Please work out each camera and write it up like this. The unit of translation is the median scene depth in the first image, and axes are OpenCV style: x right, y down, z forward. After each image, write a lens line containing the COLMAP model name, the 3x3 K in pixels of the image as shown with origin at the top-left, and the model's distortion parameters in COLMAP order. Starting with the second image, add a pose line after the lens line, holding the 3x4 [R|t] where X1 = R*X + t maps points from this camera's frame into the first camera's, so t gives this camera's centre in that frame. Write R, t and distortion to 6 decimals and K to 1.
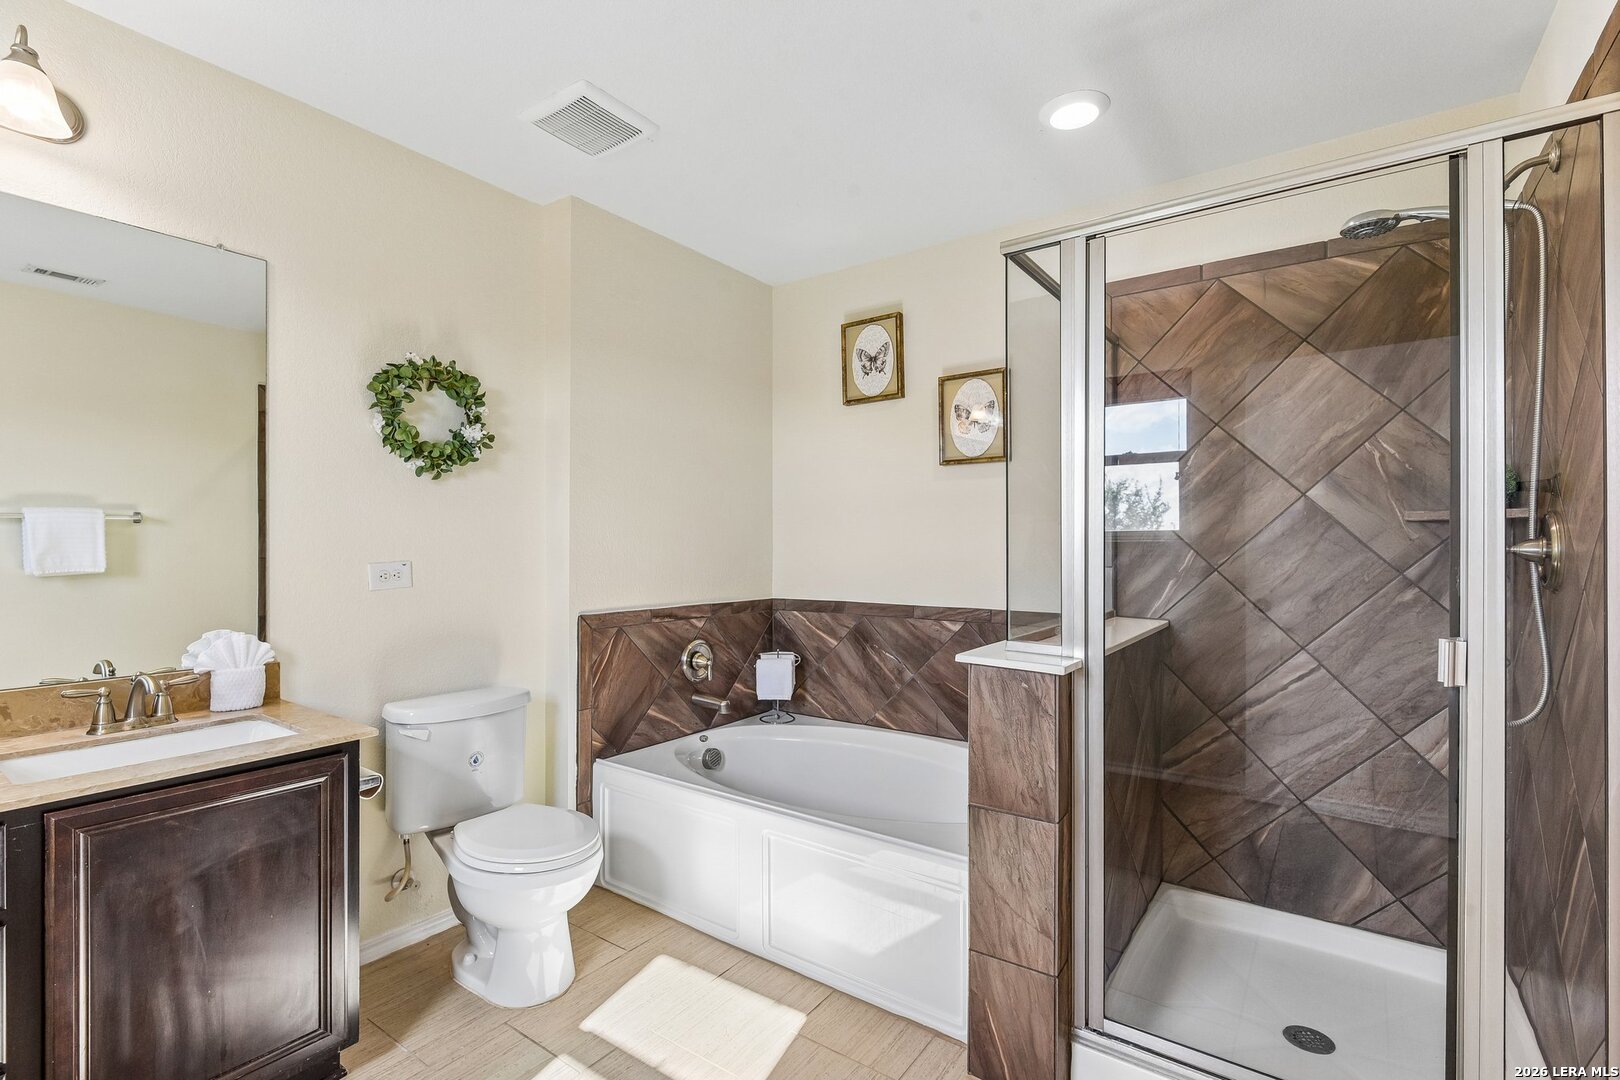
lens RADIAL K [[743.1, 0, 805.4], [0, 743.1, 544.9], [0, 0, 1]] dist [0.007799, -0.005784]
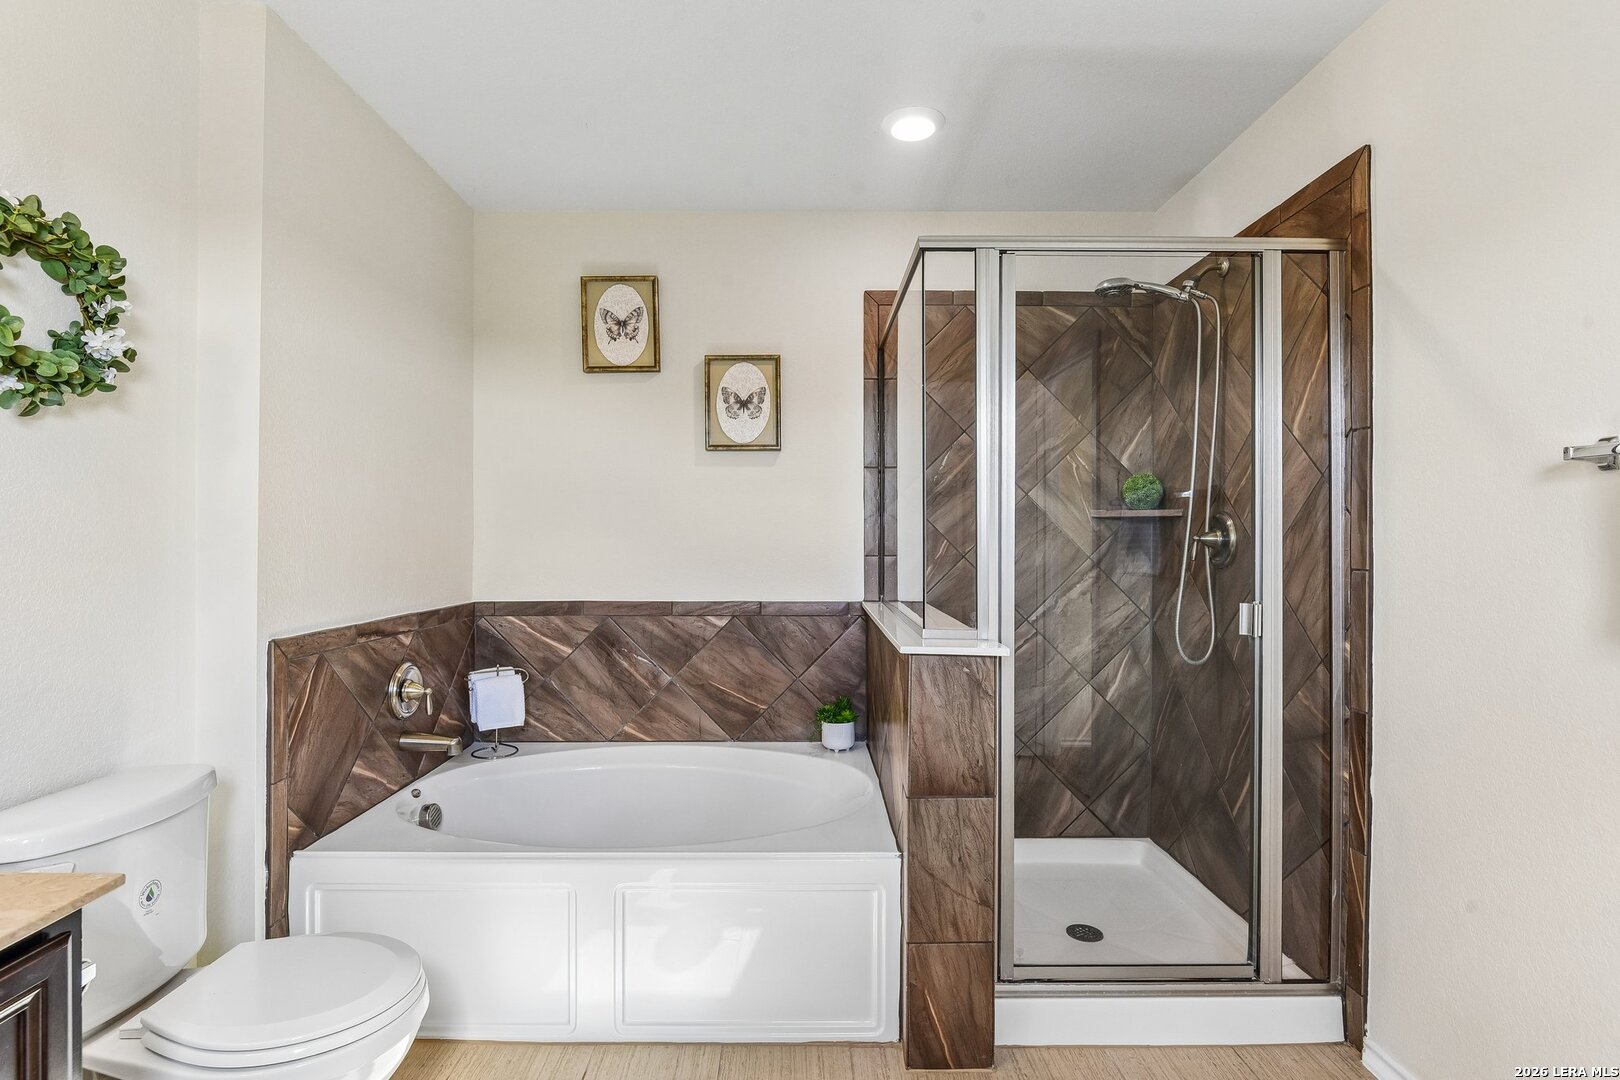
lens RADIAL K [[772.9, 0, 794.9], [0, 772.9, 530.1], [0, 0, 1]] dist [0.002378, -0.008575]
pose [[0.805389, 0.005554, 0.592721, -0.372931], [-0.001350, 0.999971, -0.007536, 0.001542], [-0.592745, 0.005269, 0.805373, 0.188618]]
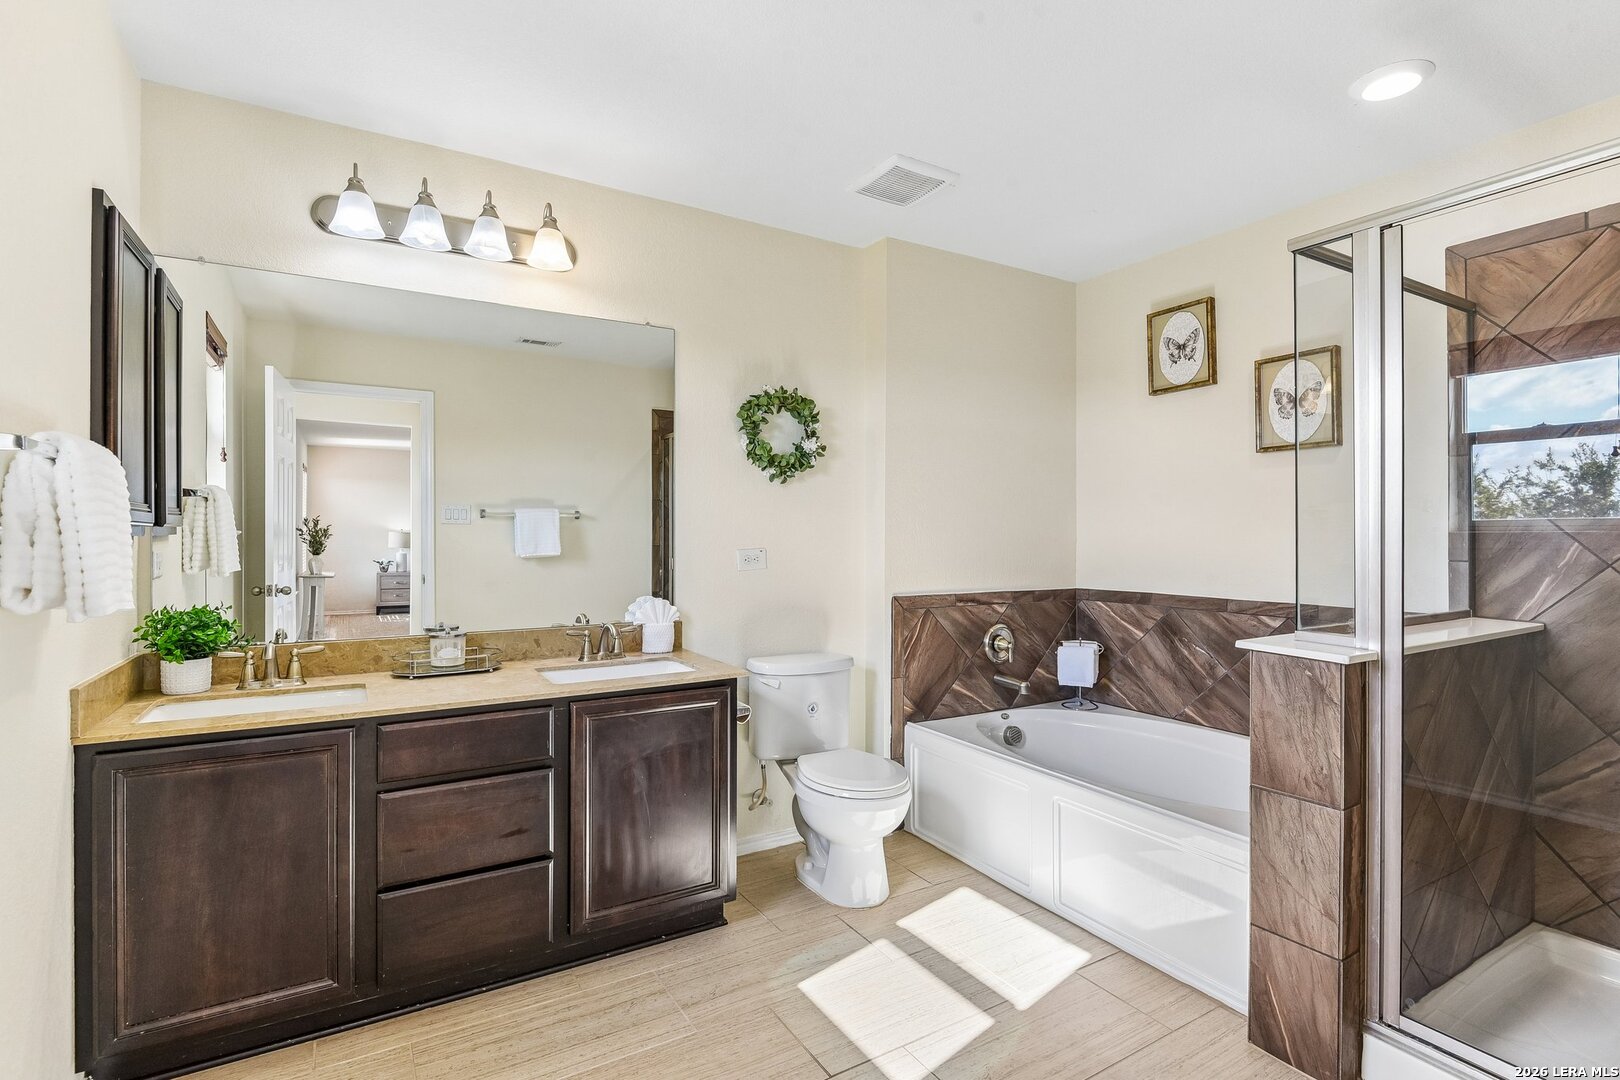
lens RADIAL K [[772.9, 0, 799.0], [0, 772.9, 533.5], [0, 0, 1]] dist [0.002378, -0.008575]
pose [[0.912360, -0.000209, -0.409388, 0.062398], [-0.001012, 0.999996, -0.002764, -0.000125], [0.409387, 0.002936, 0.912356, -0.180208]]
